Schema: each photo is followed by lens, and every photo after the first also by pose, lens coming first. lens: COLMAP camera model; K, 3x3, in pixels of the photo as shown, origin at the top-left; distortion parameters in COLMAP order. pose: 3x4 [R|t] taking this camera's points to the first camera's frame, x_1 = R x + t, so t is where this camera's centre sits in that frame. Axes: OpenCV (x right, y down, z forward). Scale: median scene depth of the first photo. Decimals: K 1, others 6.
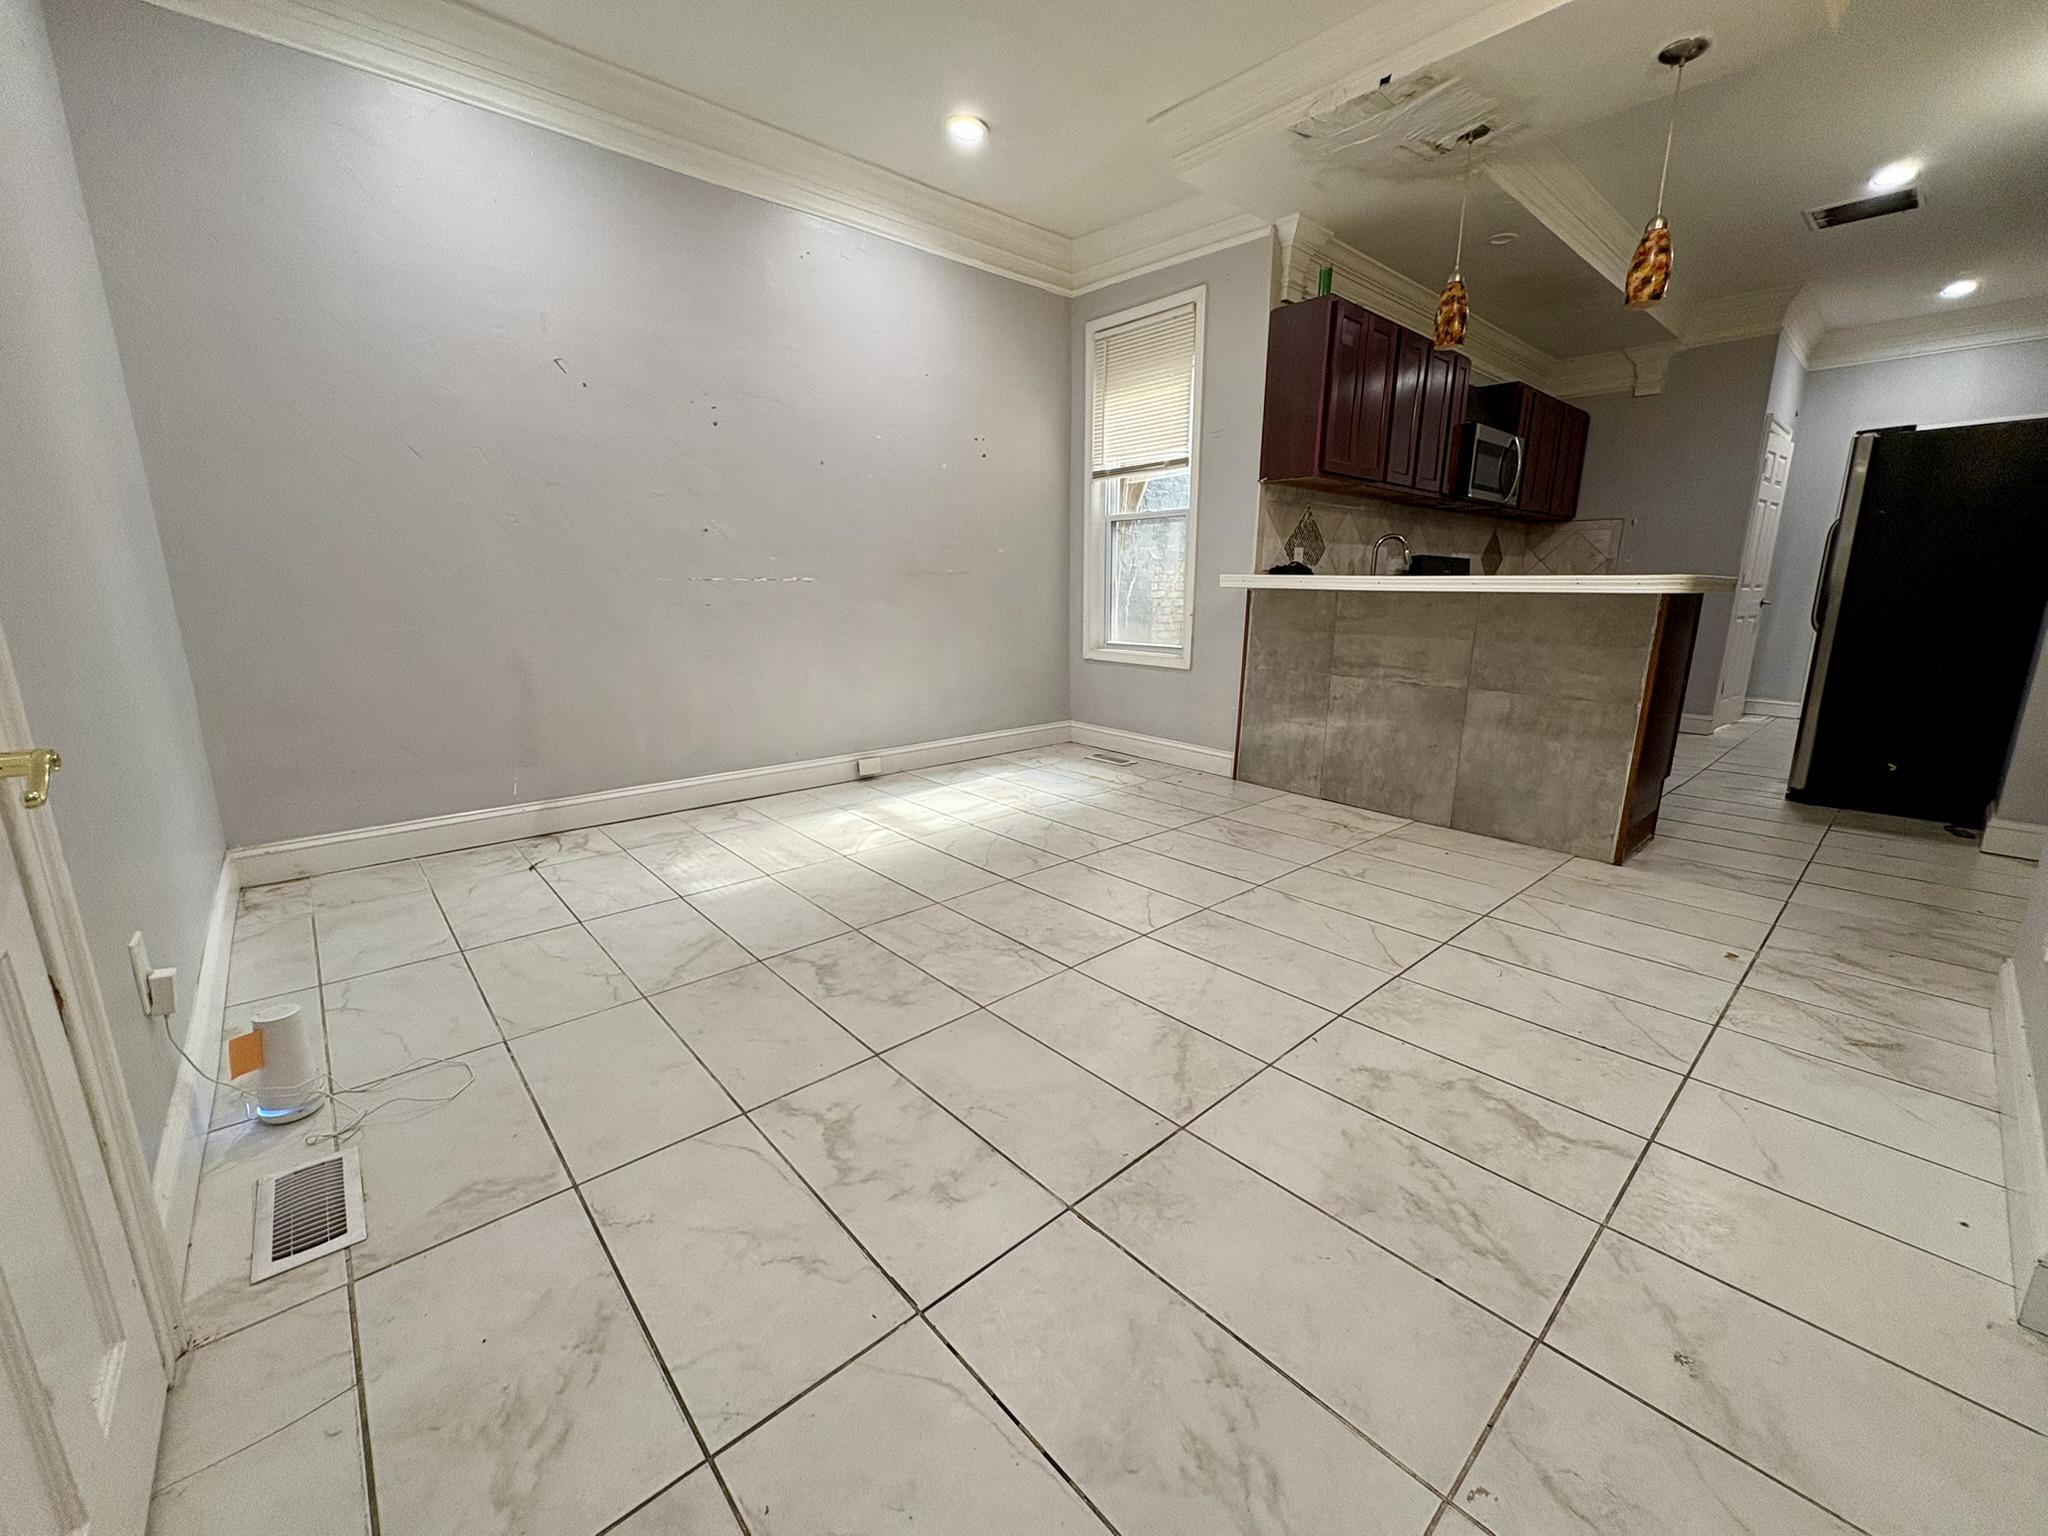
lens RADIAL K [[815.5, 0, 1024.0], [0, 815.5, 768.0], [0, 0, 1]] dist [-0.000458, 0.000444]
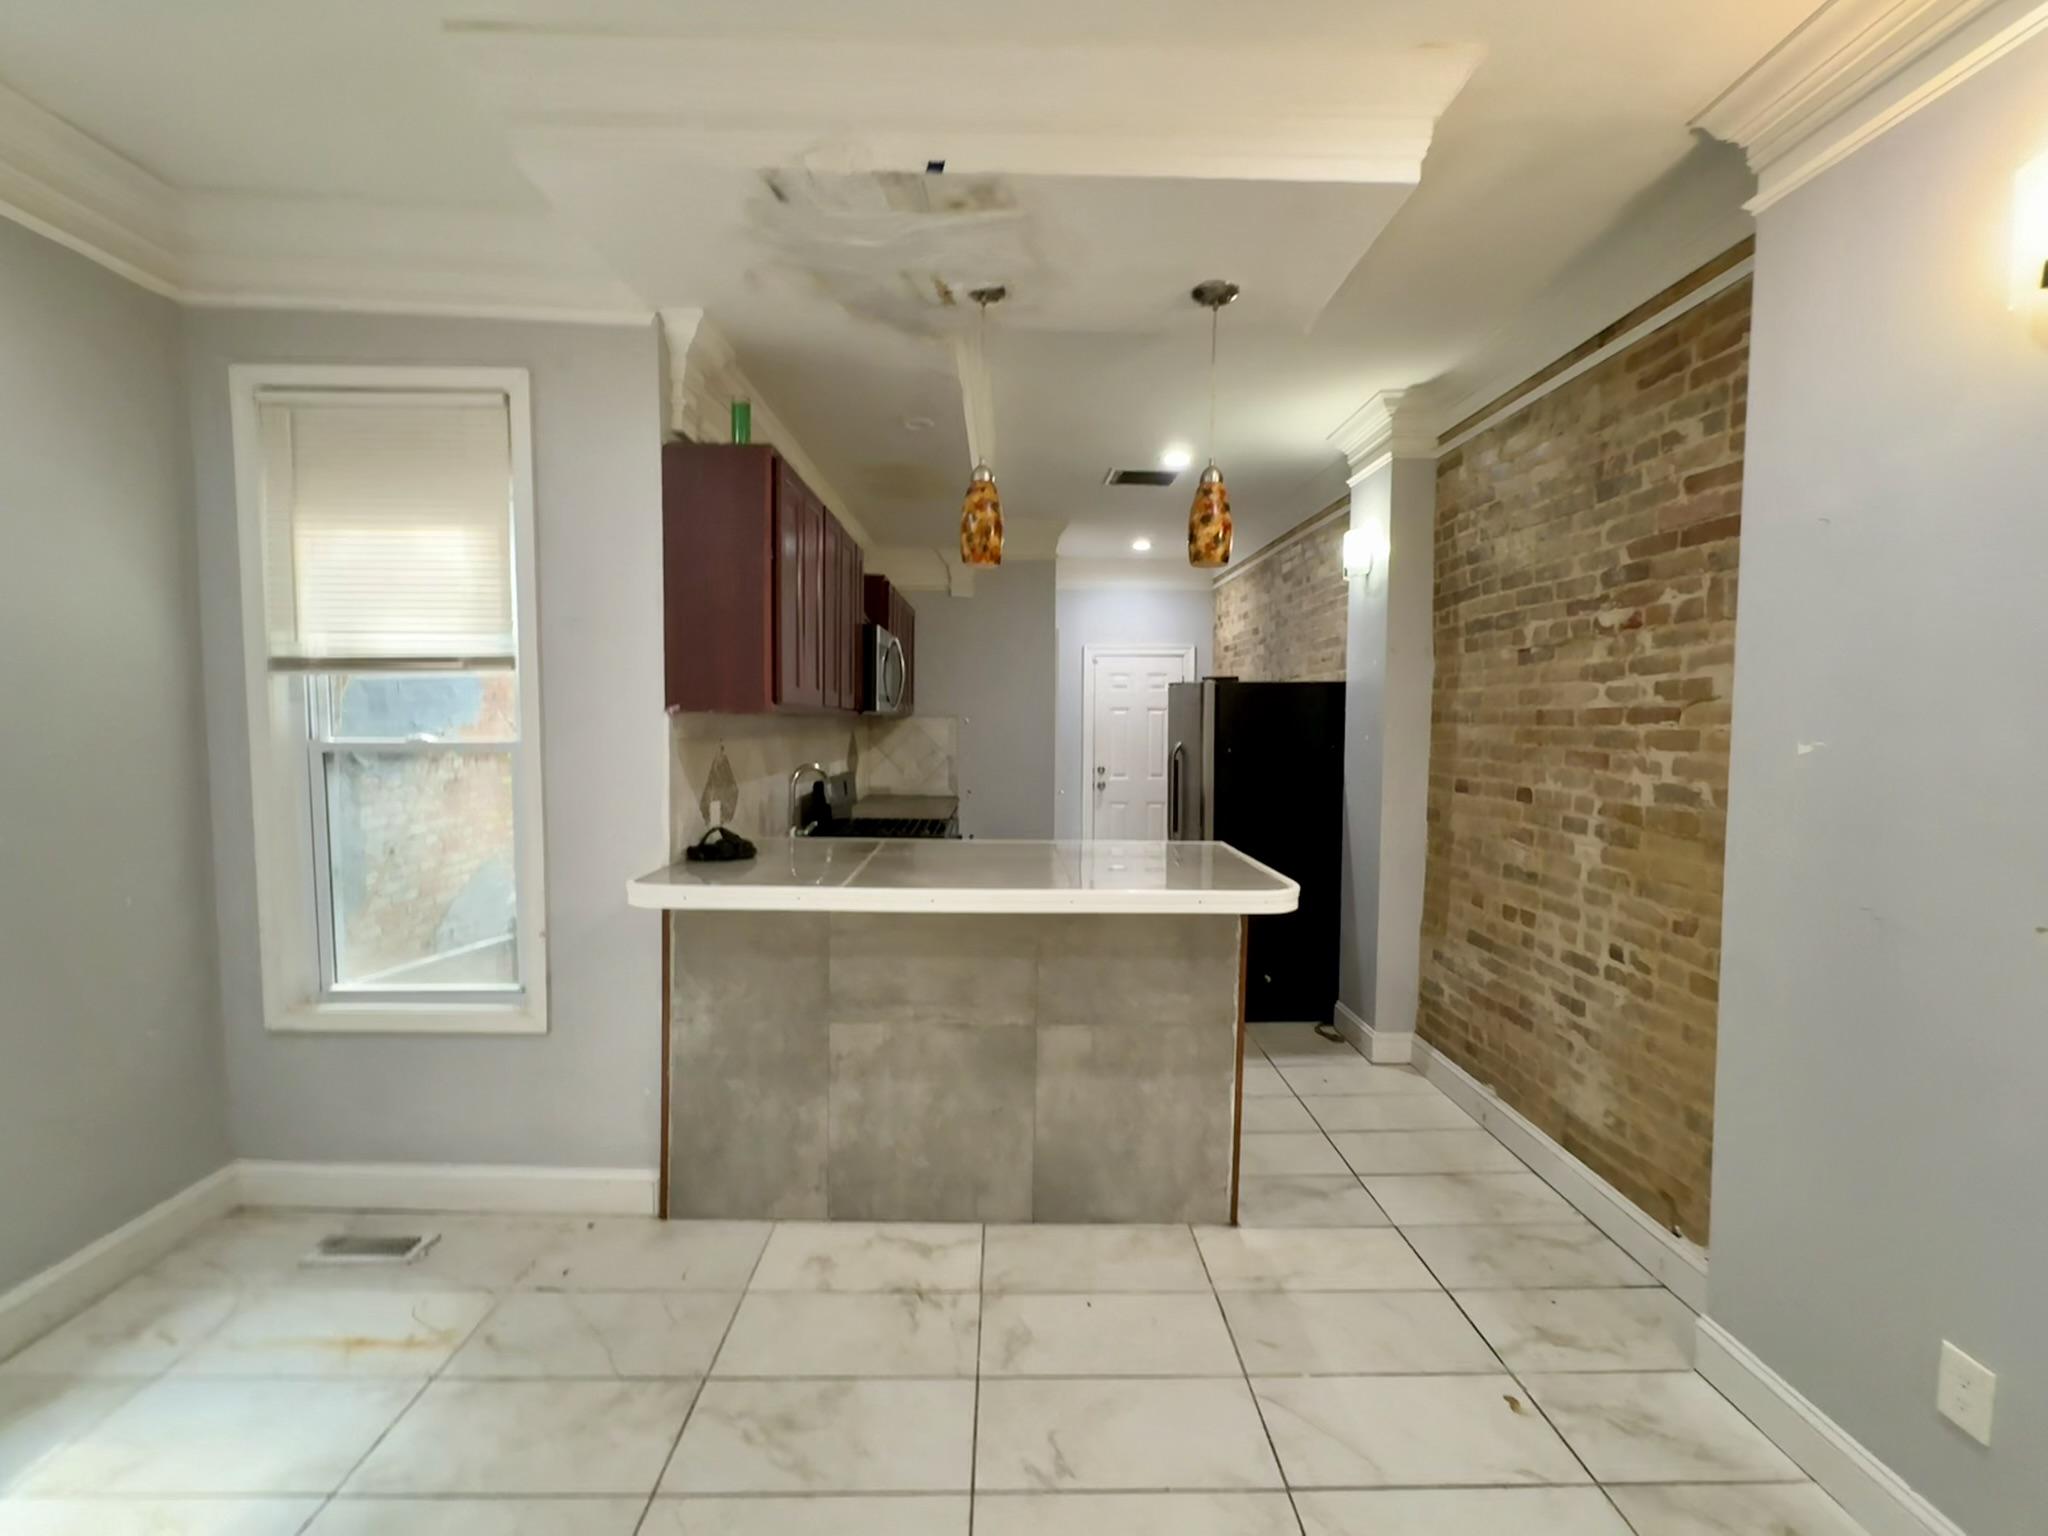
lens RADIAL K [[901.3, 0, 1024.0], [0, 901.3, 768.0], [0, 0, 1]] dist [0.001585, 0.000296]
pose [[0.651220, -0.041930, 0.757730, -0.042828], [0.161405, 0.983281, -0.084305, -0.233483], [-0.741527, 0.177202, 0.647099, 0.428170]]
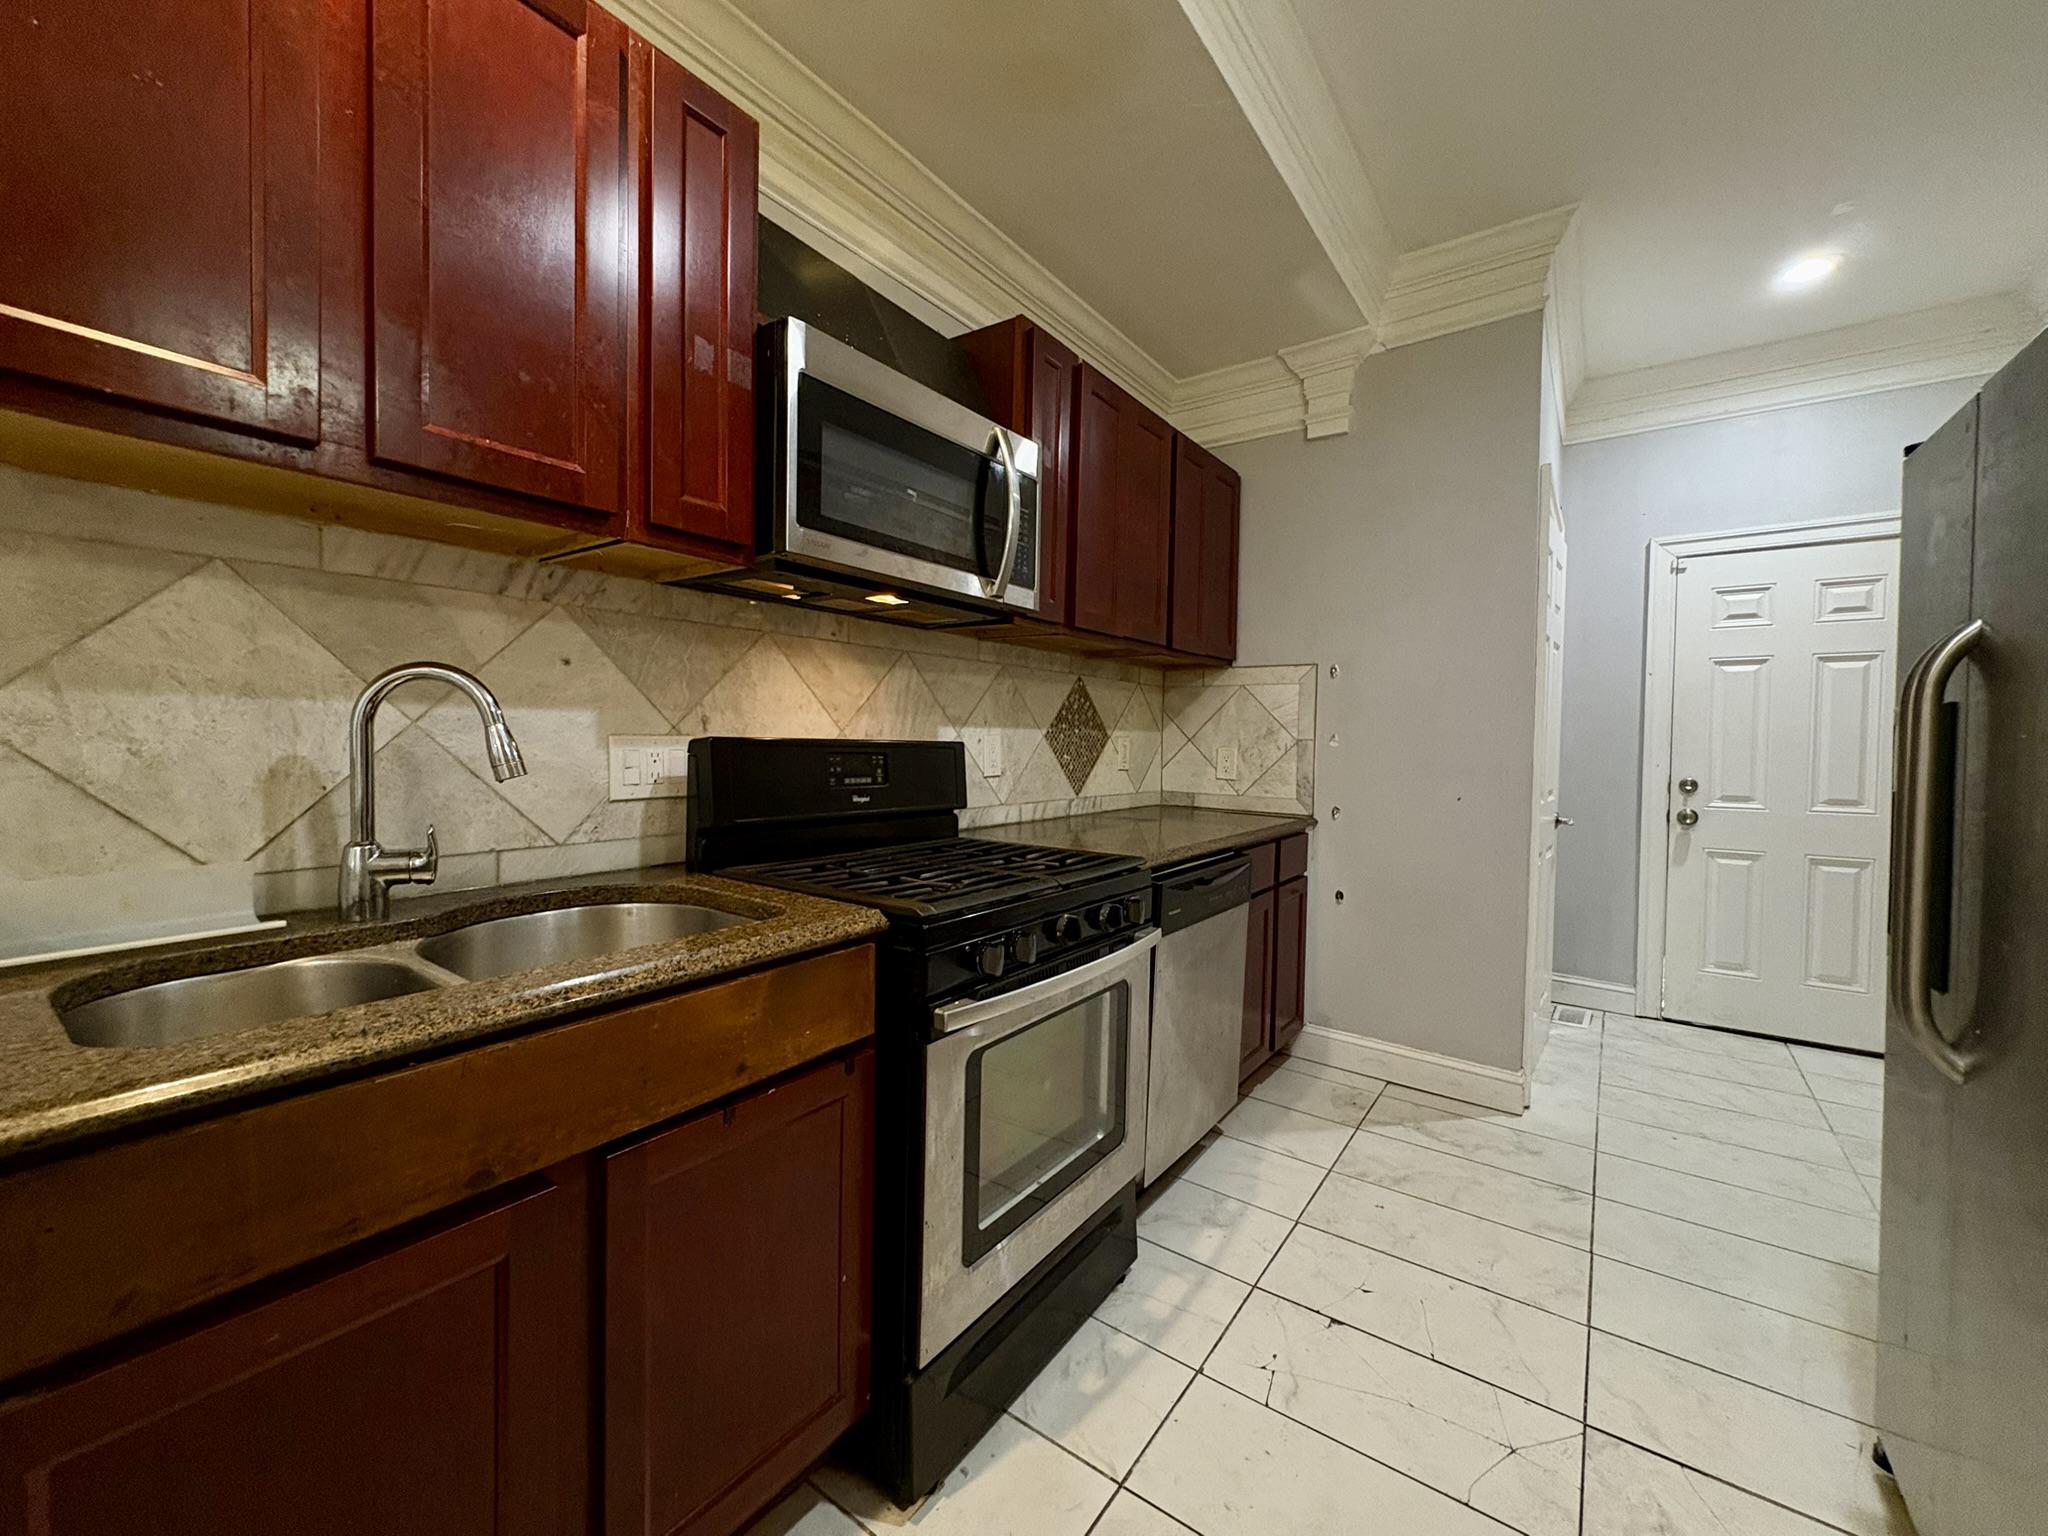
lens RADIAL K [[811.4, 0, 1024.0], [0, 811.4, 768.0], [0, 0, 1]] dist [-0.000063, -0.000112]
pose [[0.977493, 0.001869, 0.210960, 0.738428], [0.037198, 0.982767, -0.181066, -0.256602], [-0.207663, 0.184839, 0.960578, 0.922006]]
